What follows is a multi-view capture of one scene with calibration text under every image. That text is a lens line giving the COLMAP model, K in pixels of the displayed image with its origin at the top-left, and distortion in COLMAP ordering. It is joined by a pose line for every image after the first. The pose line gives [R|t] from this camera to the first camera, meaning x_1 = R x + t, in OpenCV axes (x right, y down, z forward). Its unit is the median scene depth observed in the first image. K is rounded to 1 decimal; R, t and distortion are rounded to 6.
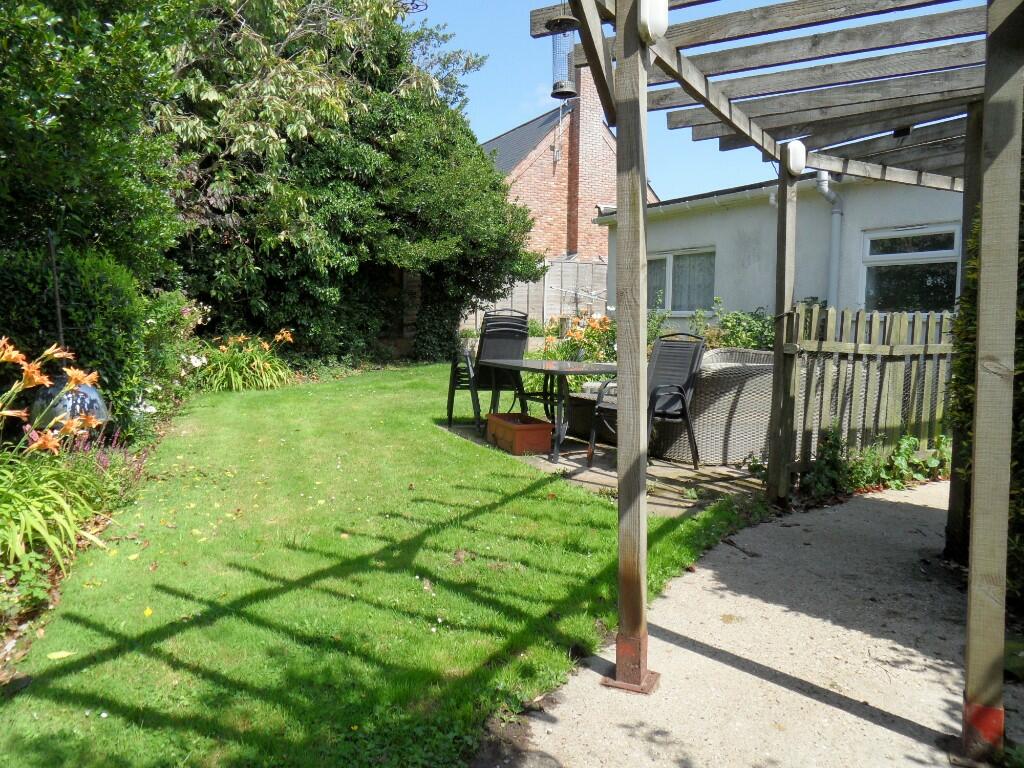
lens RADIAL K [[756.1, 0, 512.0], [0, 756.1, 384.0], [0, 0, 1]] dist [-0.036880, 0.028025]
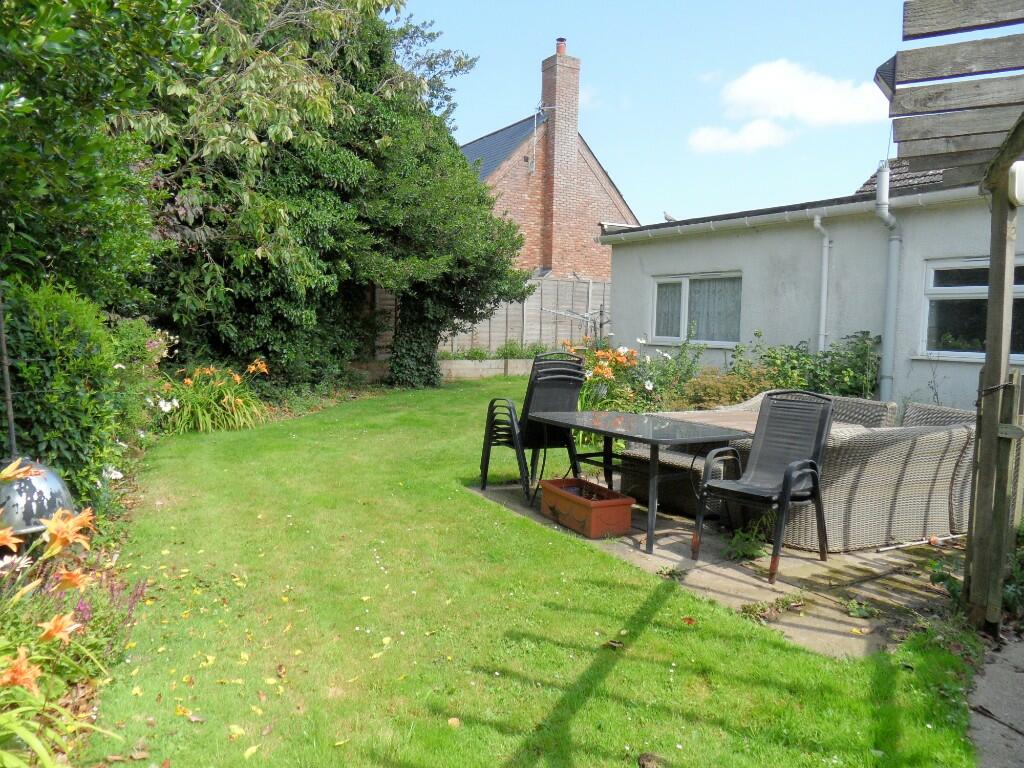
lens RADIAL K [[758.0, 0, 512.0], [0, 758.0, 384.0], [0, 0, 1]] dist [-0.030720, 0.003172]
pose [[0.997167, 0.002040, 0.075191, -0.074652], [-0.001057, 0.999913, -0.013113, -0.032374], [-0.075211, 0.012996, 0.997083, 0.105038]]
